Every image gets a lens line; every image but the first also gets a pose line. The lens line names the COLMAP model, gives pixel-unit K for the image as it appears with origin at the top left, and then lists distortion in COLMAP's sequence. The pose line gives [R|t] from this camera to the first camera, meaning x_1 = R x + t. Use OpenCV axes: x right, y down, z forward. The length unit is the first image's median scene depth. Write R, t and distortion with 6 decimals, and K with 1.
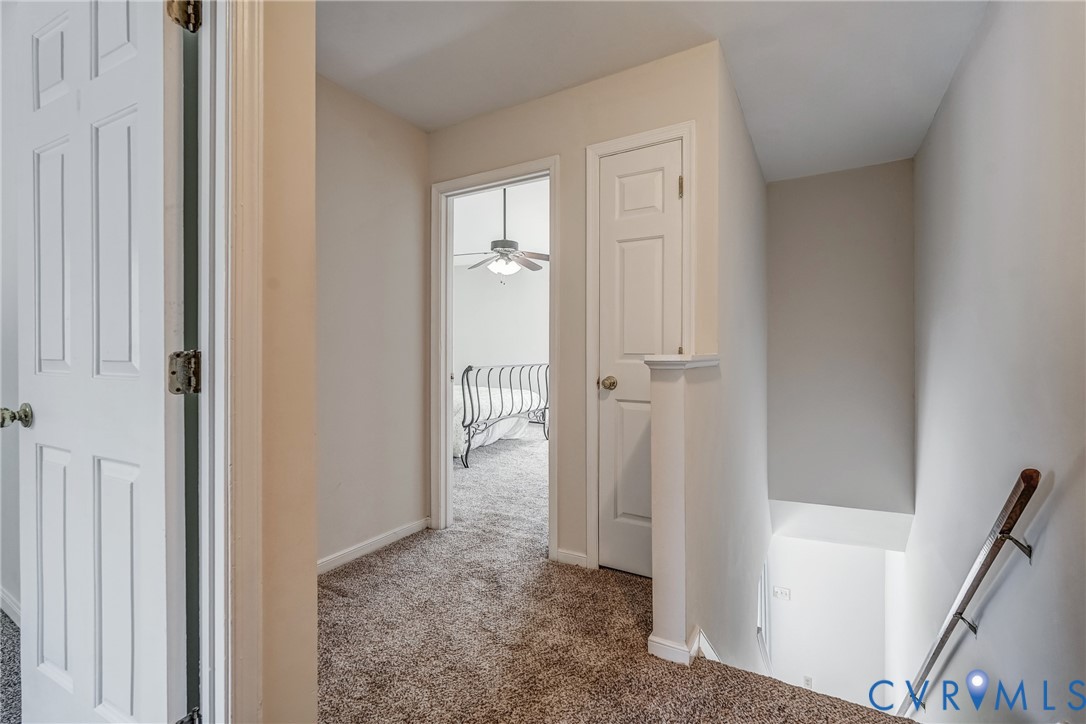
lens RADIAL K [[480.0, 0, 545.6], [0, 480.0, 352.4], [0, 0, 1]] dist [-0.018267, 0.000105]
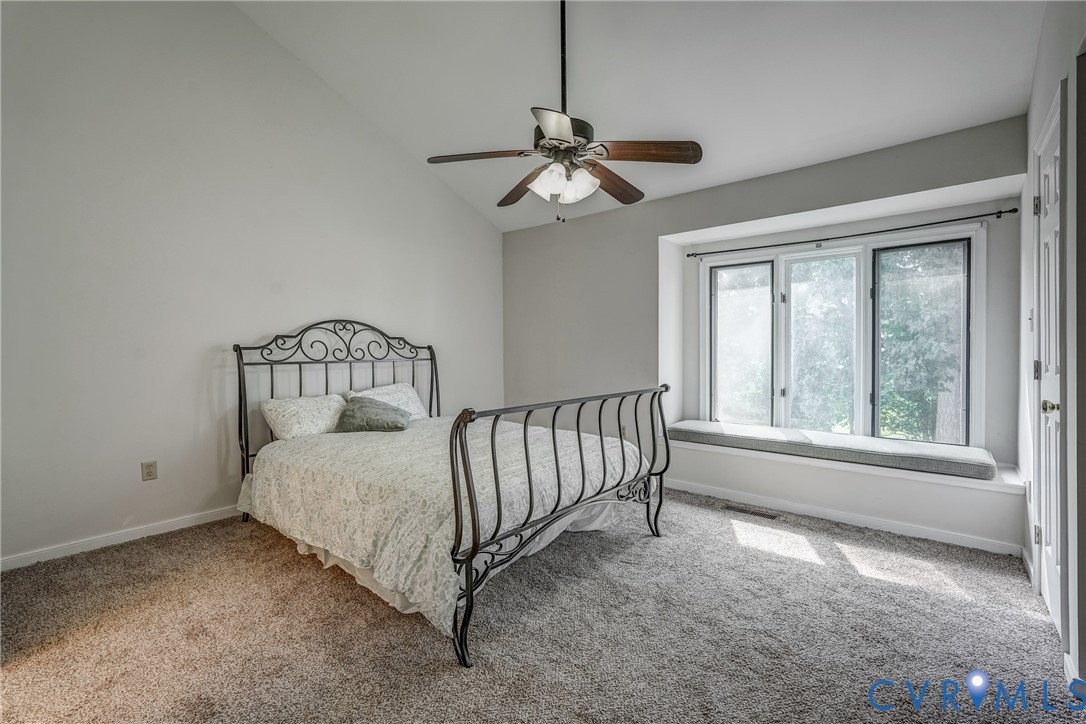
lens RADIAL K [[480.0, 0, 545.6], [0, 480.0, 352.4], [0, 0, 1]] dist [-0.018267, 0.000105]
pose [[0.983801, -0.006142, -0.179160, -0.021355], [0.004773, 0.999956, -0.008068, -0.012515], [0.179202, 0.007082, 0.983787, 0.540583]]
